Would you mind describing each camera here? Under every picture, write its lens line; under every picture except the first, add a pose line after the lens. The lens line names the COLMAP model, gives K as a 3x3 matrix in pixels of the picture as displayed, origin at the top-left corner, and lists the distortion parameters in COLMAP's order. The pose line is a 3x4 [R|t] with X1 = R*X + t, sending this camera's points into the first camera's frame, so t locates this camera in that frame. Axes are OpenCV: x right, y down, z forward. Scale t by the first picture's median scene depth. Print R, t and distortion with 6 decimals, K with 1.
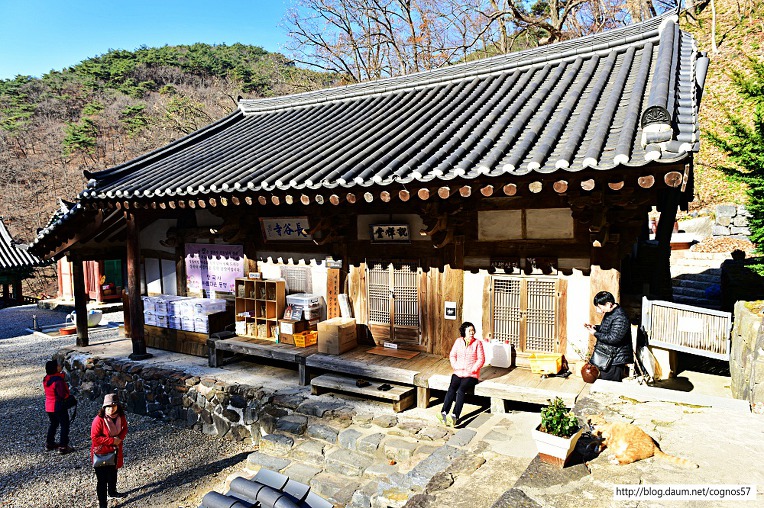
lens RADIAL K [[529.1, 0, 382.2], [0, 529.1, 251.9], [0, 0, 1]] dist [-0.014509, -0.004618]
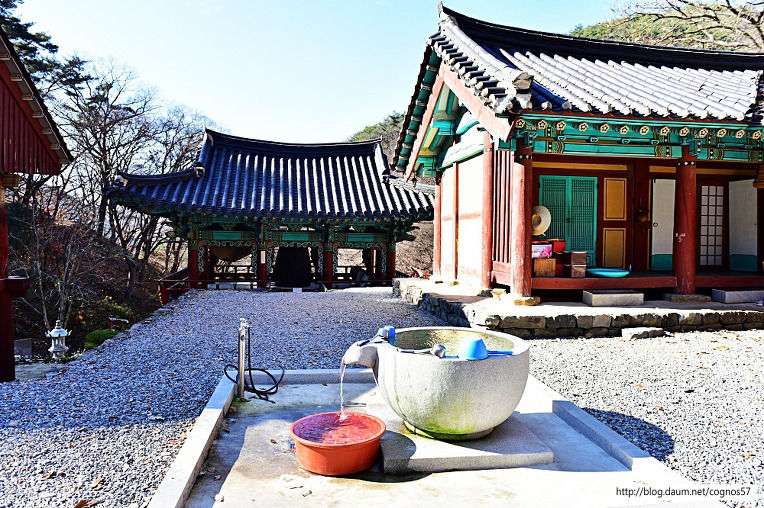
lens RADIAL K [[564.6, 0, 383.7], [0, 564.6, 249.8], [0, 0, 1]] dist [0.002343, -0.000315]
pose [[0.737026, 0.052261, -0.673841, -0.045916], [-0.059221, 0.998165, 0.012640, 0.008460], [0.673265, 0.030590, 0.738768, 0.086126]]
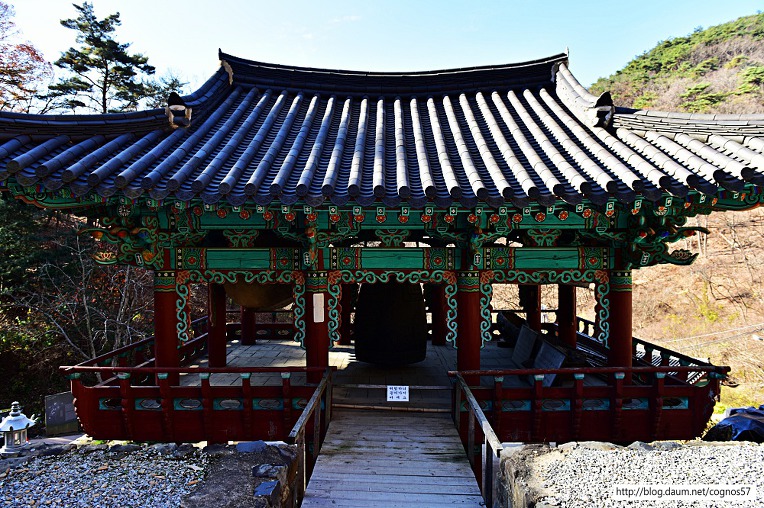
lens RADIAL K [[529.1, 0, 381.3], [0, 529.1, 254.4], [0, 0, 1]] dist [-0.014509, -0.004618]
pose [[0.594438, 0.017557, -0.803950, -0.088957], [-0.042606, 0.999045, -0.009685, 0.008453], [0.803012, 0.040010, 0.594618, 0.121353]]
